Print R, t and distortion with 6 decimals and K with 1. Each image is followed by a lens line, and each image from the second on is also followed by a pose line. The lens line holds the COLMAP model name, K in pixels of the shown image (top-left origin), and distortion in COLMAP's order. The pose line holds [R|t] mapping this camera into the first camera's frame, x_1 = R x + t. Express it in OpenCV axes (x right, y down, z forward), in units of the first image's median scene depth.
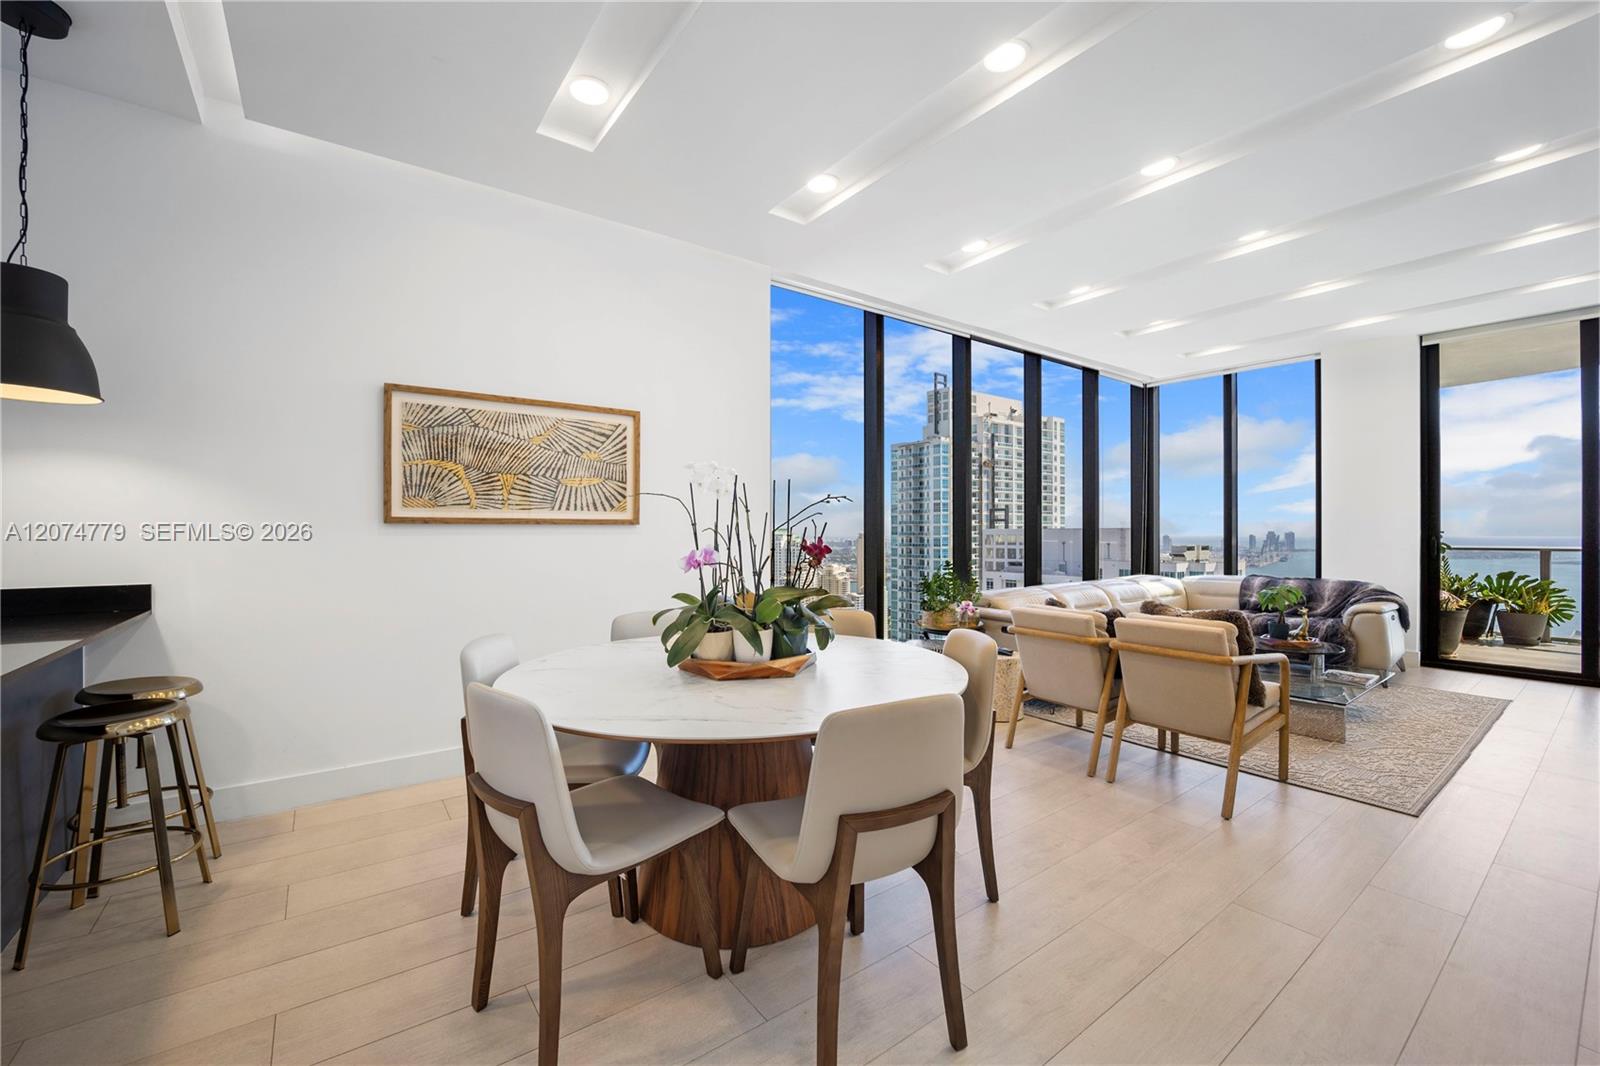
lens RADIAL K [[654.6, 0, 792.4], [0, 654.6, 531.3], [0, 0, 1]] dist [-0.016254, -0.001149]
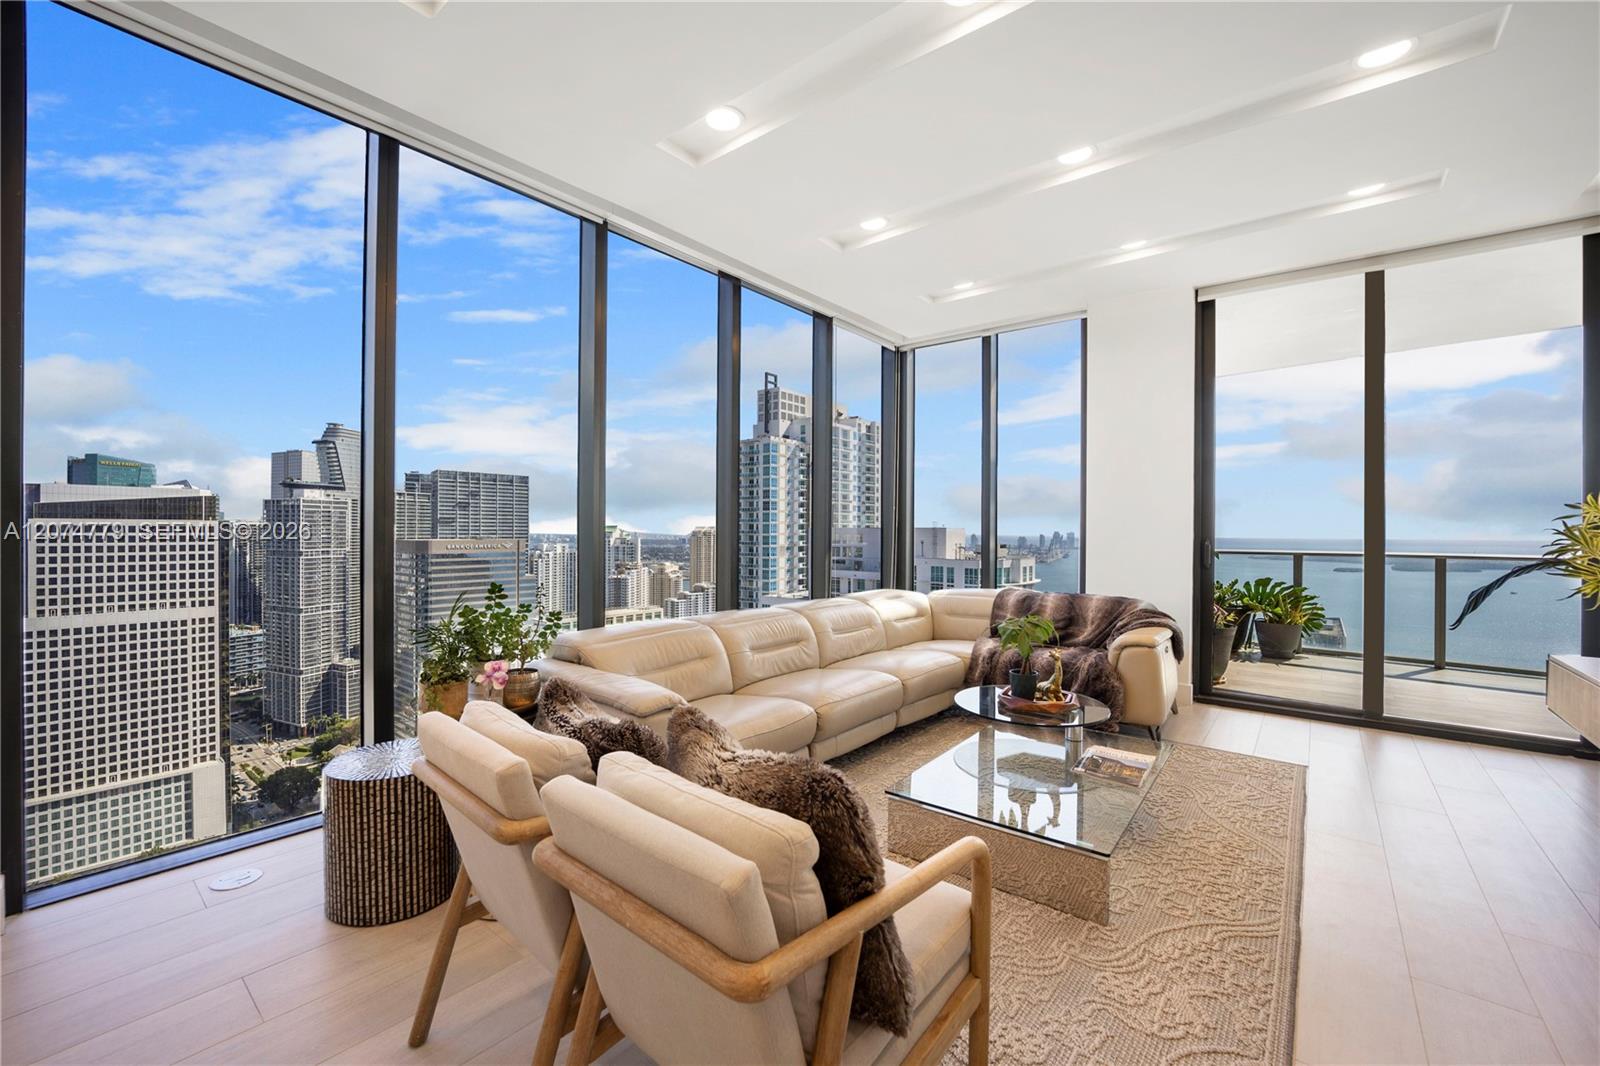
lens RADIAL K [[654.6, 0, 789.8], [0, 654.6, 528.2], [0, 0, 1]] dist [-0.016254, -0.001149]
pose [[0.969909, 0.007421, 0.243355, 0.271722], [-0.007135, 0.999972, -0.002057, -0.001919], [-0.243364, 0.000259, 0.969935, 0.314807]]
